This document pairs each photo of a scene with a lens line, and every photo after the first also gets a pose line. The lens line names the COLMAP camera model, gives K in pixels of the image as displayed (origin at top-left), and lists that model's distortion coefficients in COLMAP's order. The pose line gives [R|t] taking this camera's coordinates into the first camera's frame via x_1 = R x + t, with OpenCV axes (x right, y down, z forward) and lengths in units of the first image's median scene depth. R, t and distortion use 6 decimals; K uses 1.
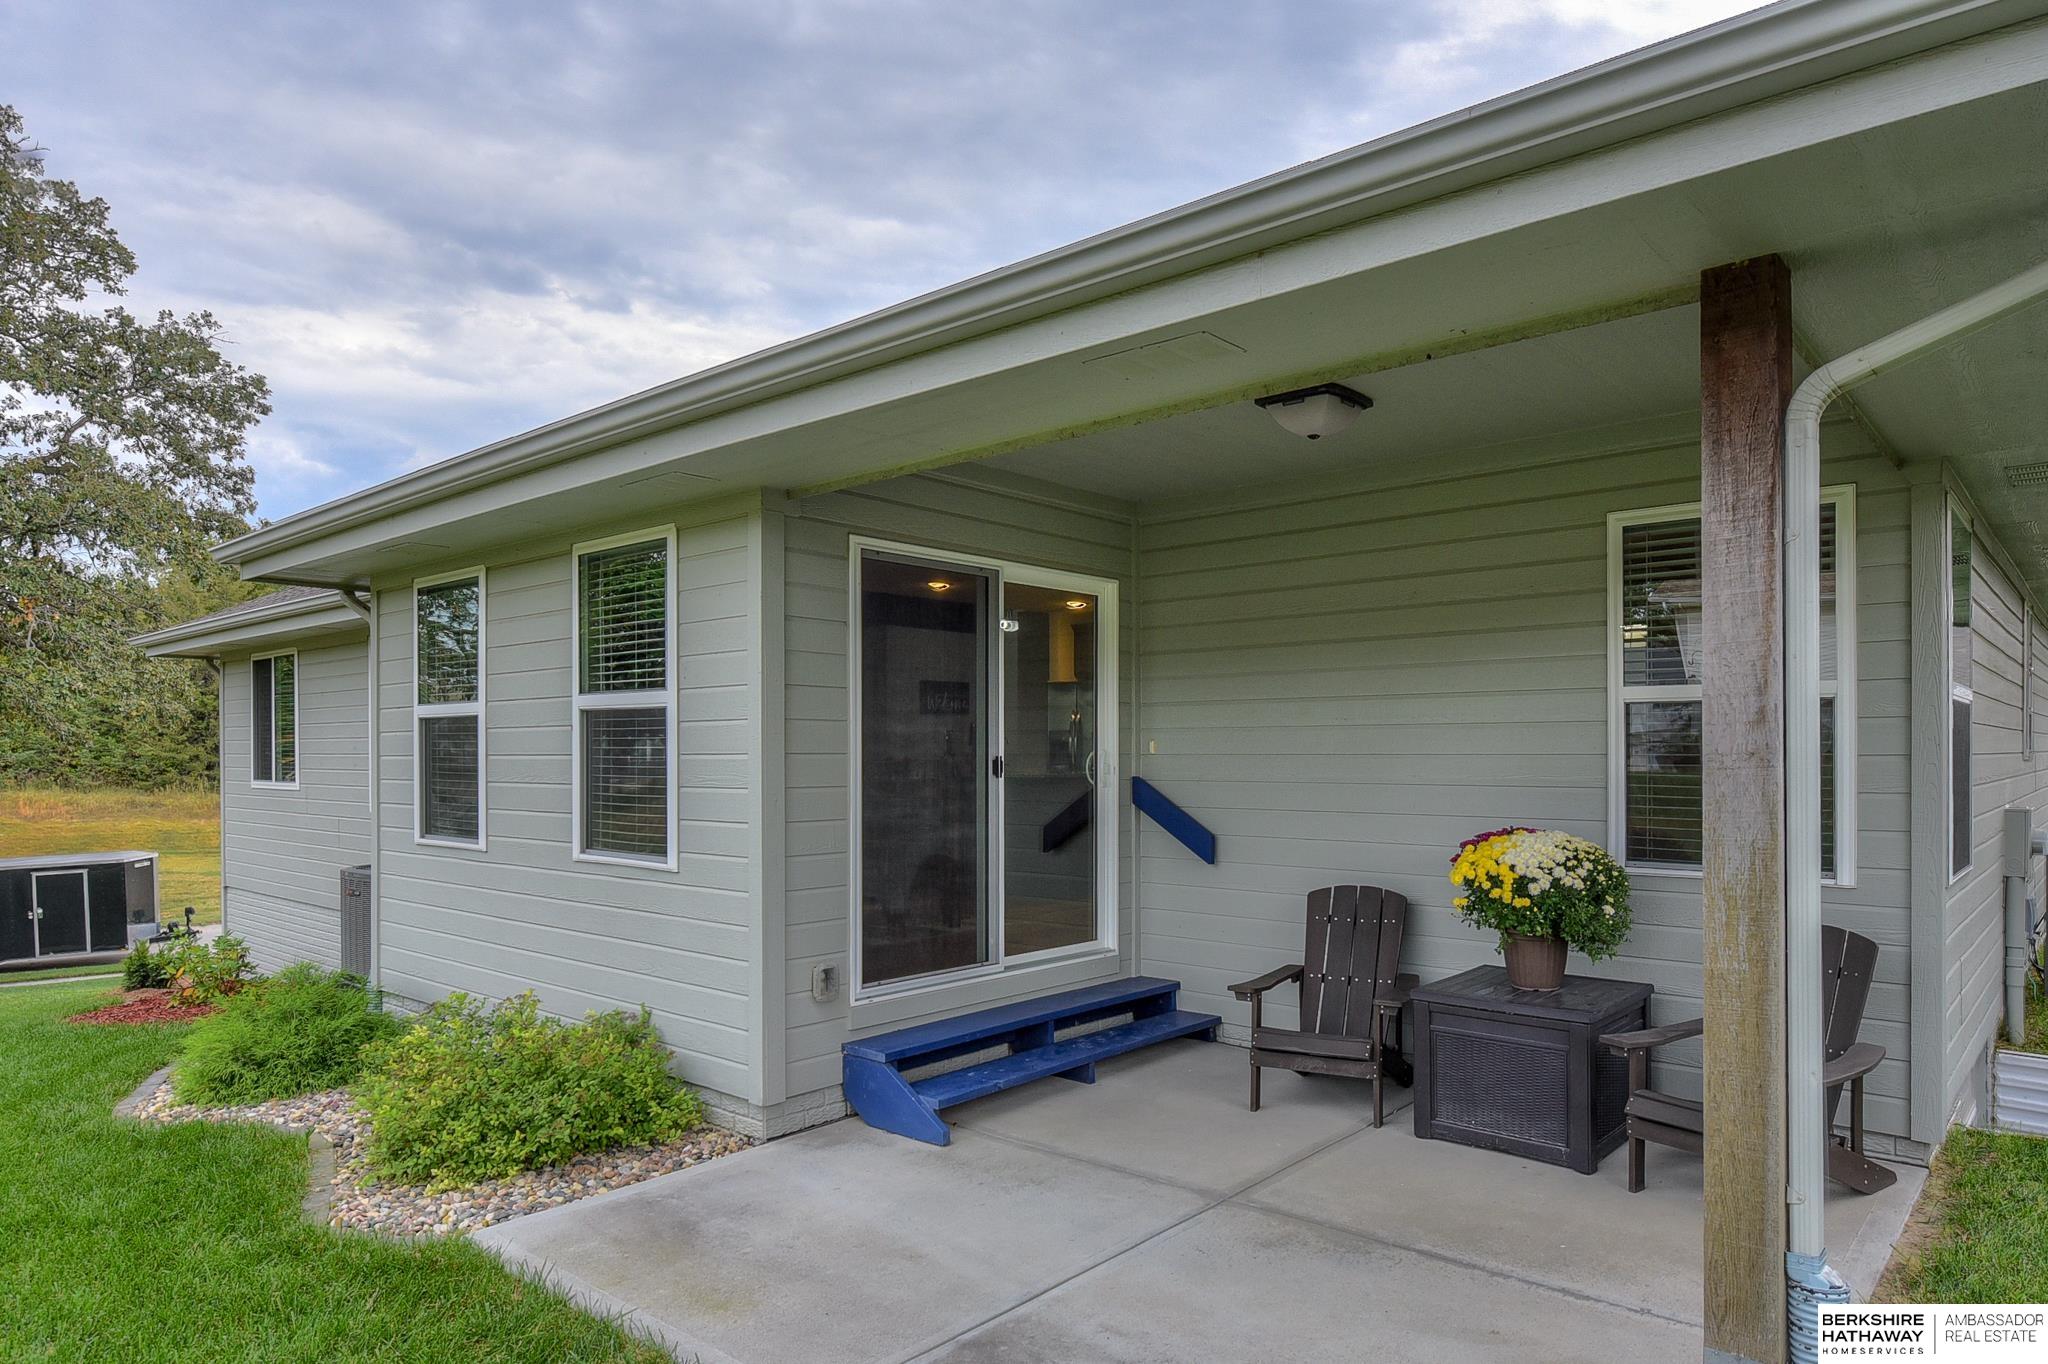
lens RADIAL K [[1256.7, 0, 1036.2], [0, 1256.7, 757.9], [0, 0, 1]] dist [0.002028, -0.001469]
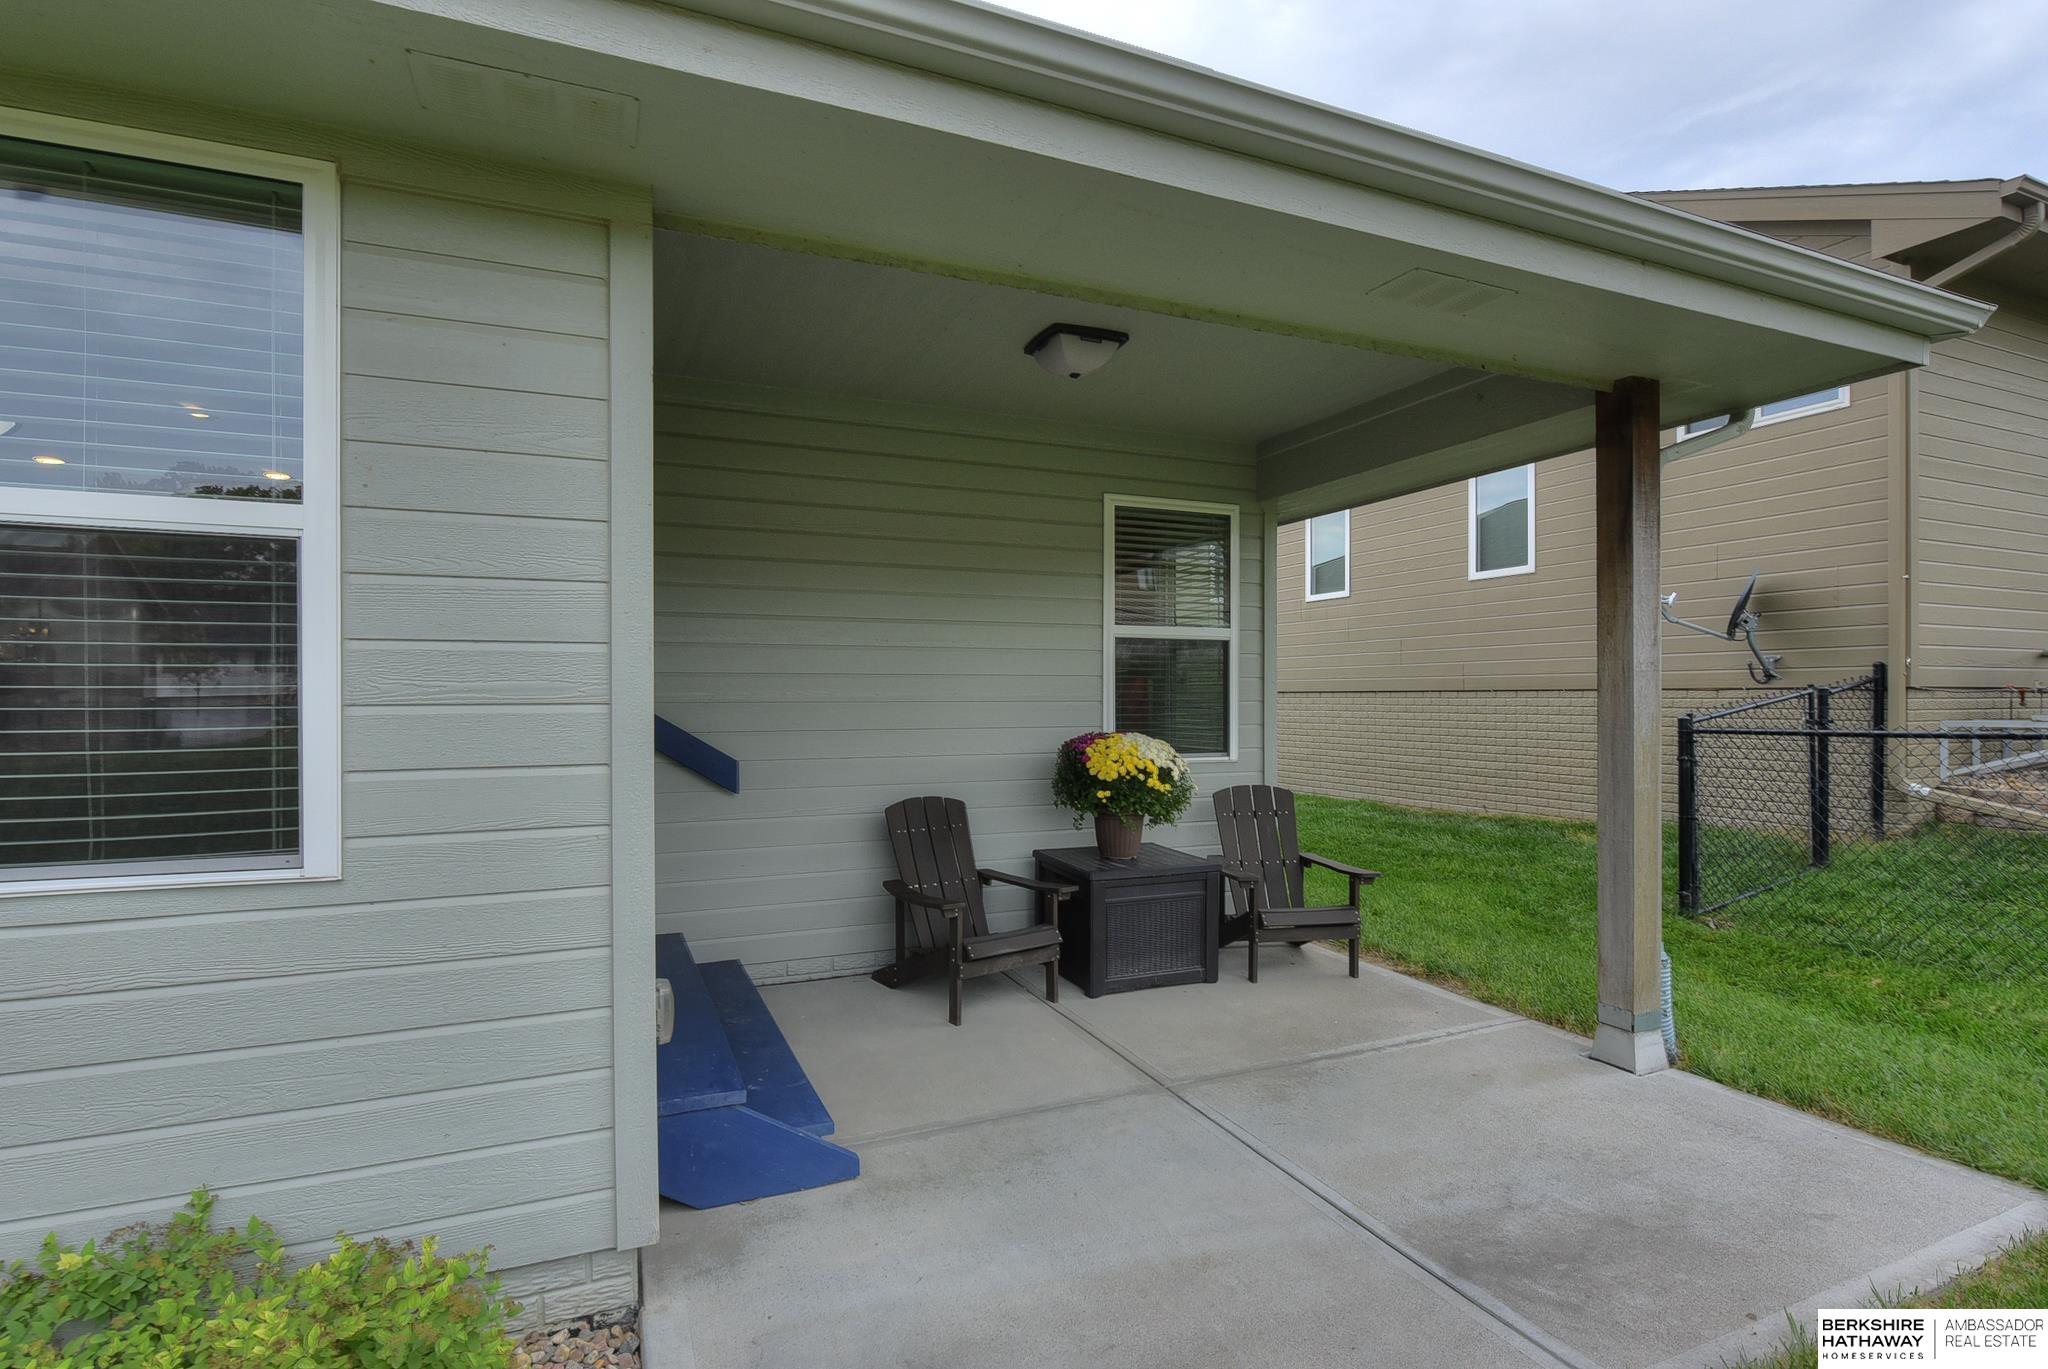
lens RADIAL K [[1027.4, 0, 1066.9], [0, 1027.4, 693.8], [0, 0, 1]] dist [-0.006423, -0.001412]
pose [[0.408518, 0.003835, 0.912742, -0.606125], [0.003225, 0.999979, -0.005645, 0.024522], [-0.912745, 0.005250, 0.408497, 0.657753]]
